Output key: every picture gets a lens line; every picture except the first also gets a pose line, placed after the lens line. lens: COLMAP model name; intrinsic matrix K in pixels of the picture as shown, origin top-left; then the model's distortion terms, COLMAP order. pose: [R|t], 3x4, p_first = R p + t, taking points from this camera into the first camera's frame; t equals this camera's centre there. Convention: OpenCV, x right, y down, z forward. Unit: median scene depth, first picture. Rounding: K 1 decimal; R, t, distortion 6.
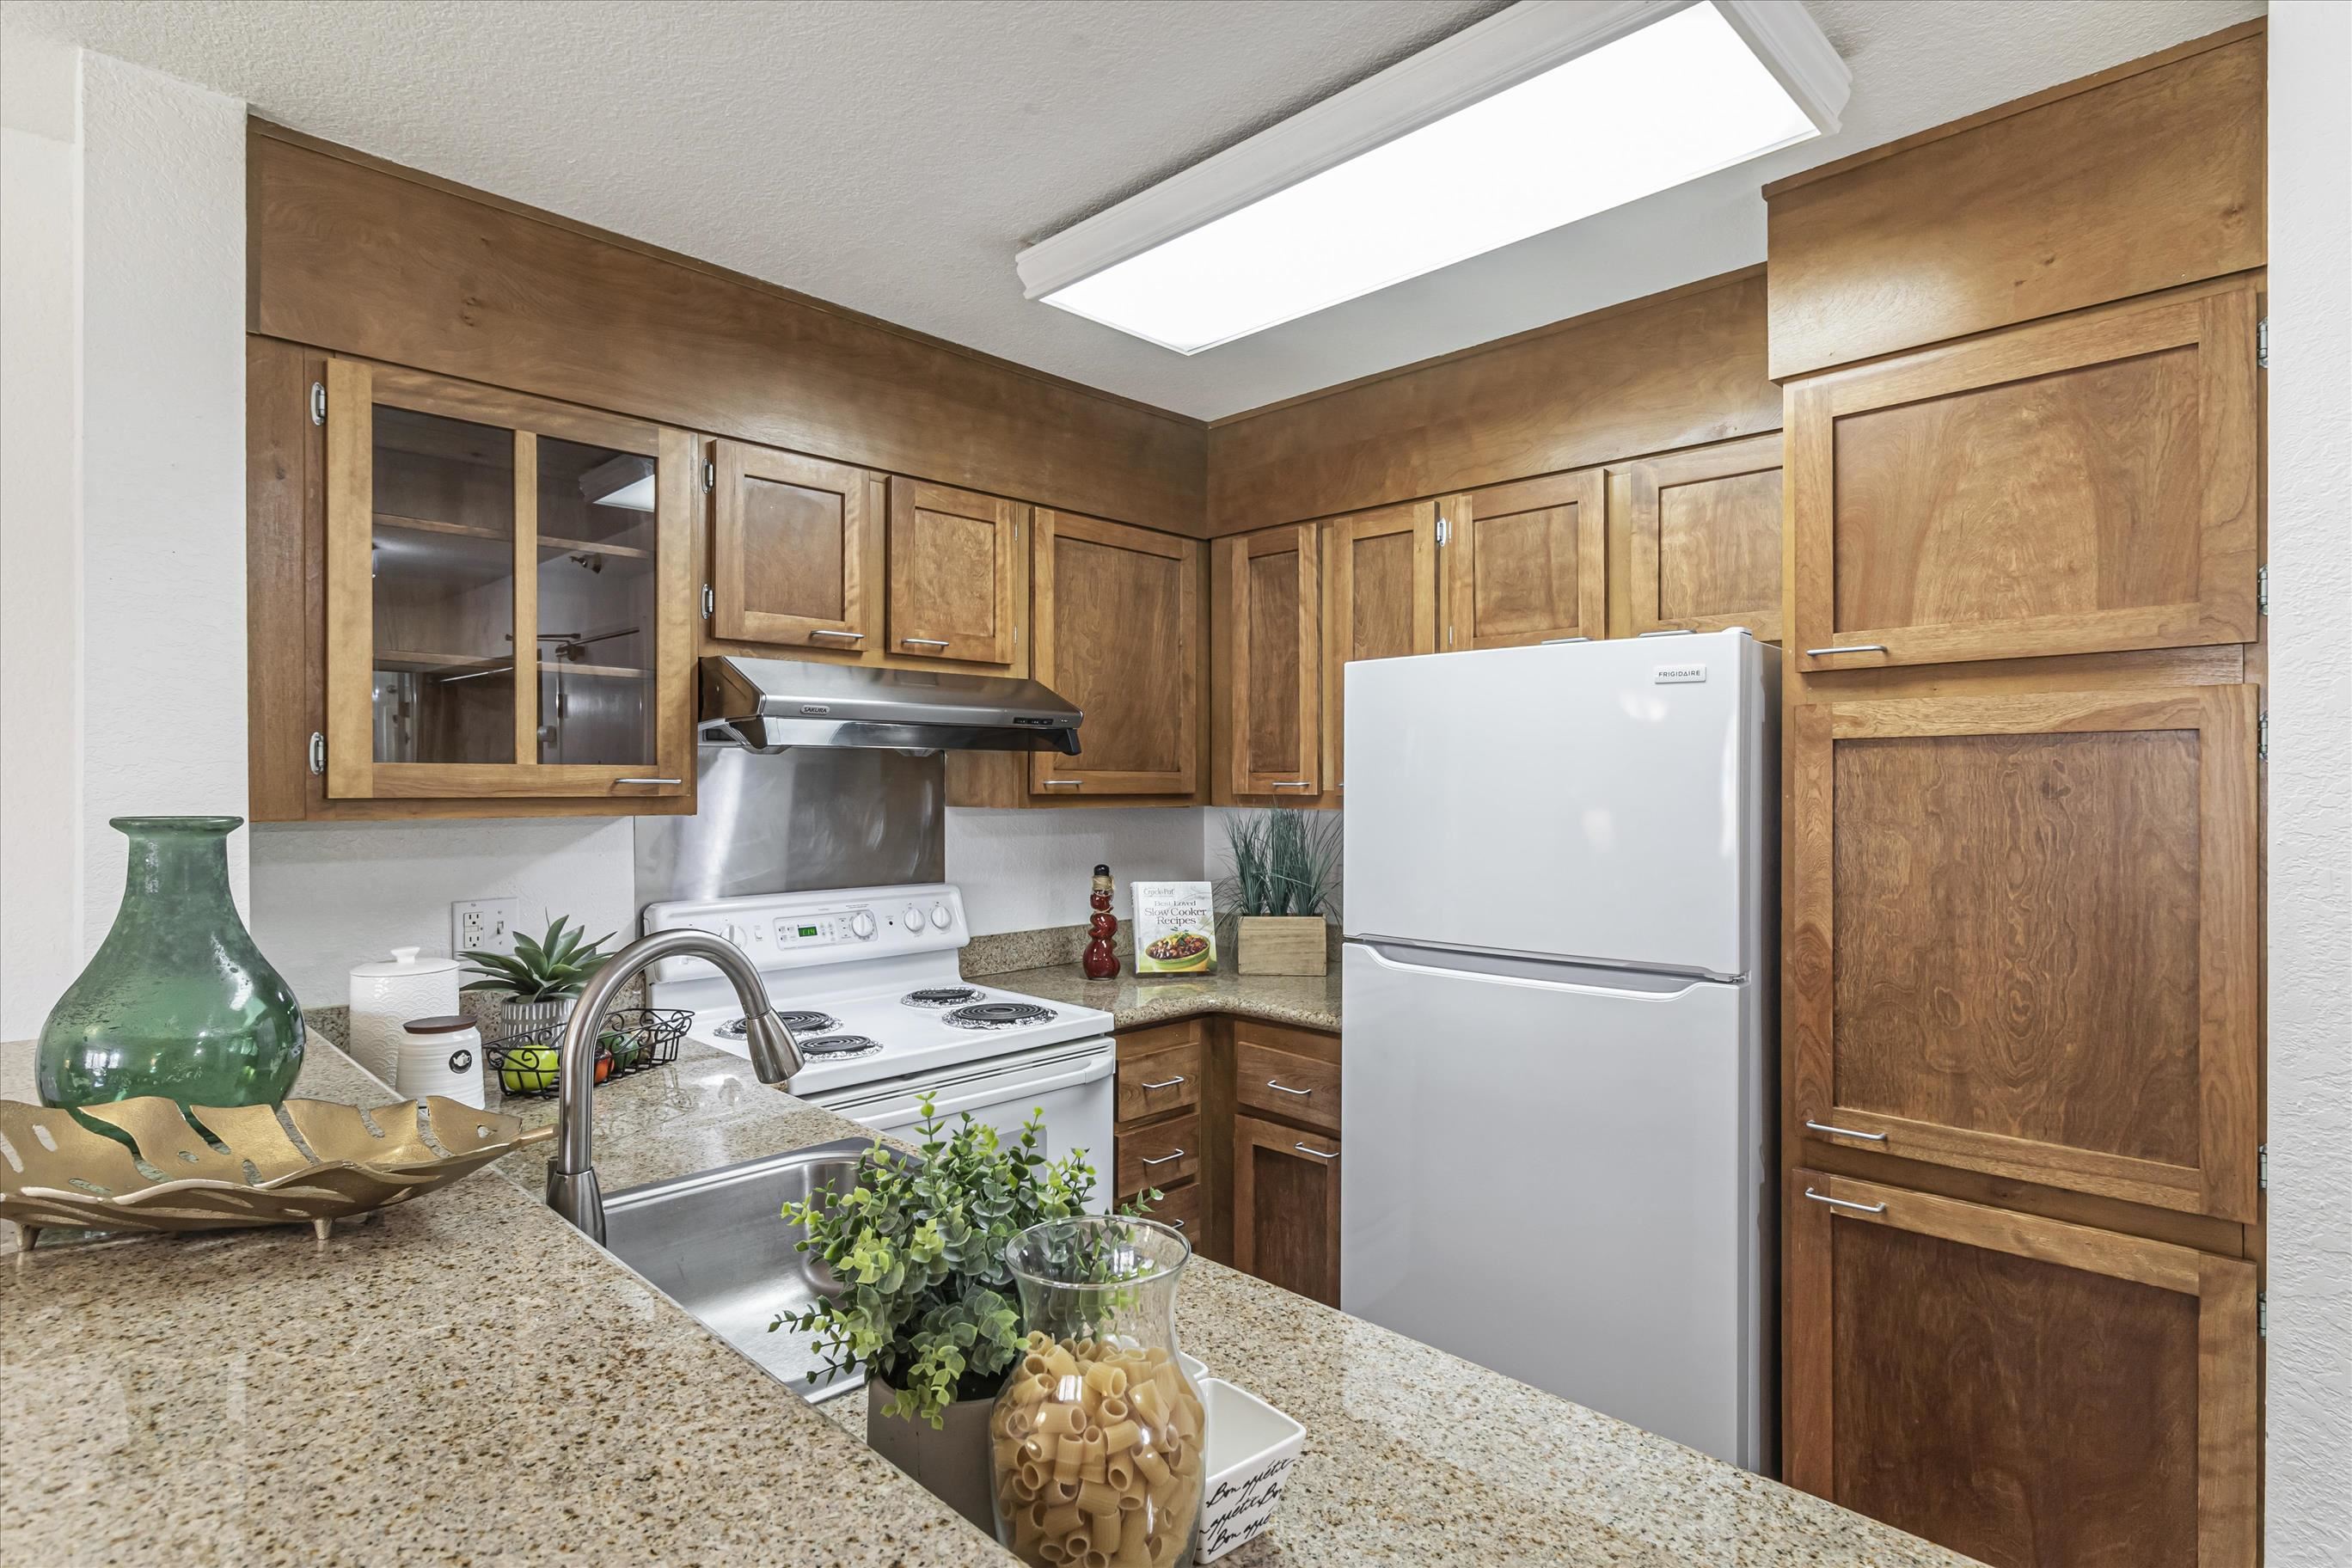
lens RADIAL K [[1192.5, 0, 1190.5], [0, 1192.5, 785.0], [0, 0, 1]] dist [-0.001783, 0.000904]
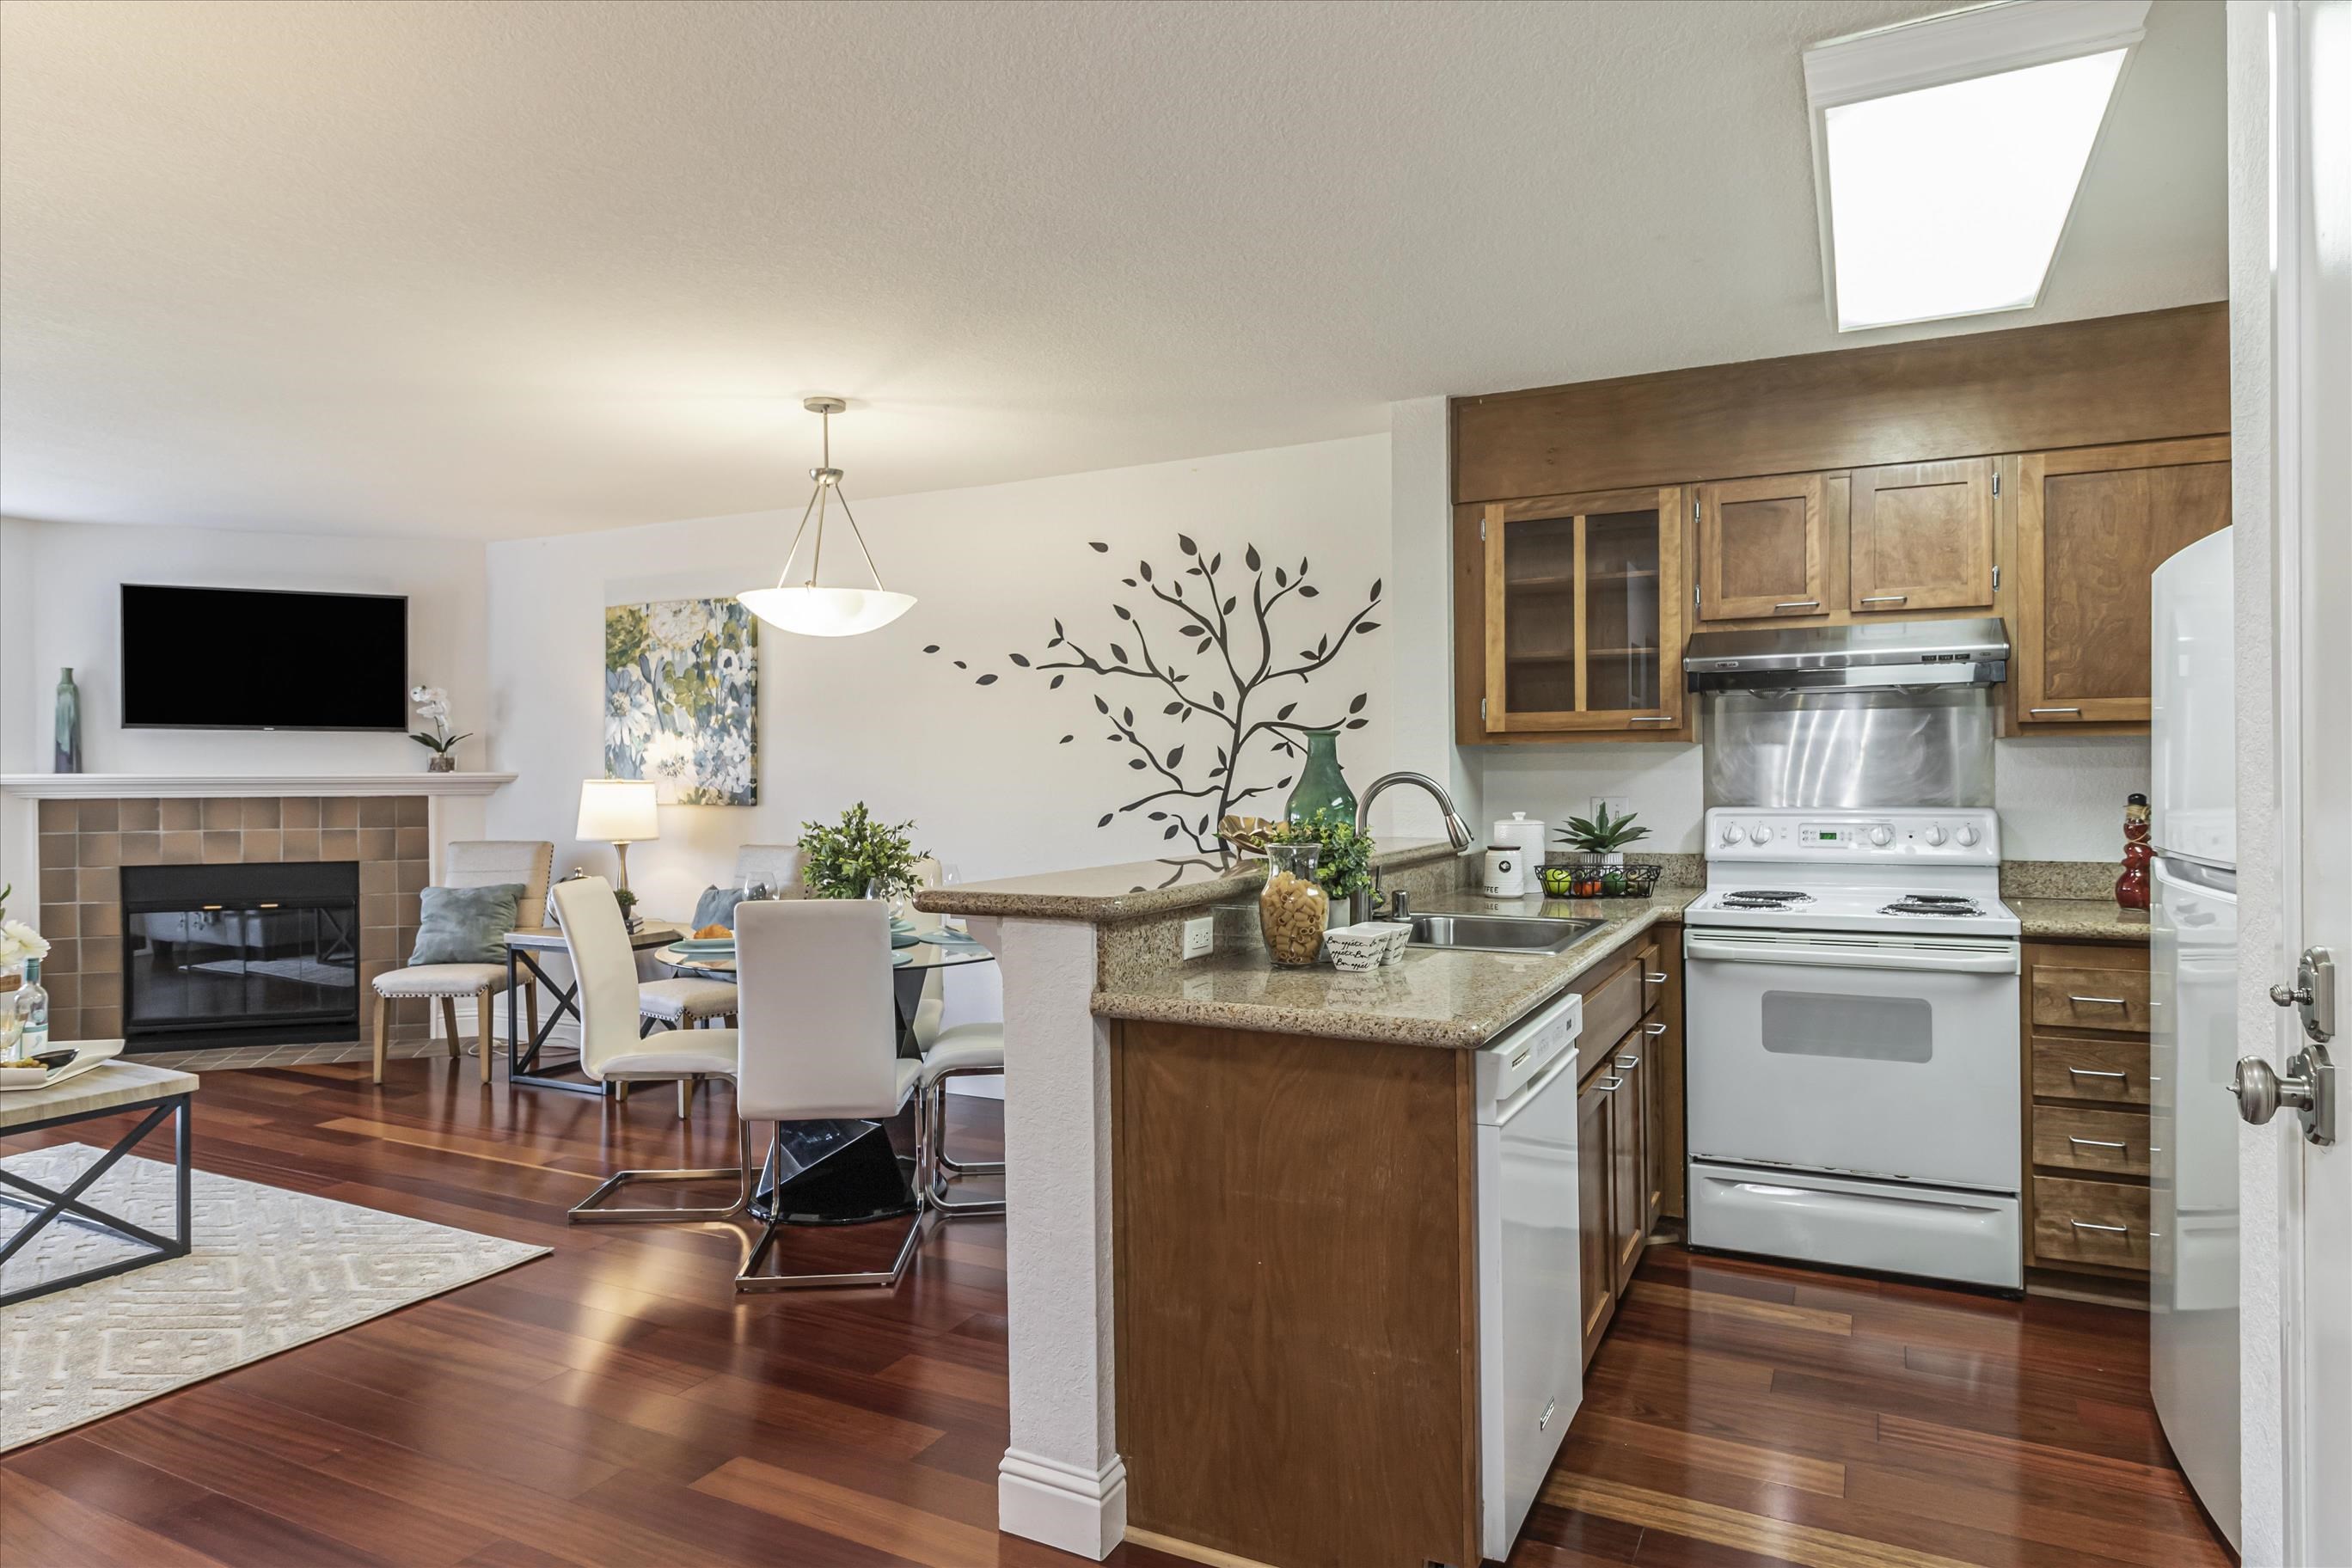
lens RADIAL K [[1324.6, 0, 1159.2], [0, 1324.6, 780.0], [0, 0, 1]] dist [-0.001556, -0.000628]
pose [[0.289996, 0.002622, -0.957024, 1.170256], [0.003242, 0.999988, 0.003722, 0.078384], [0.957022, -0.004182, 0.289984, -0.134266]]
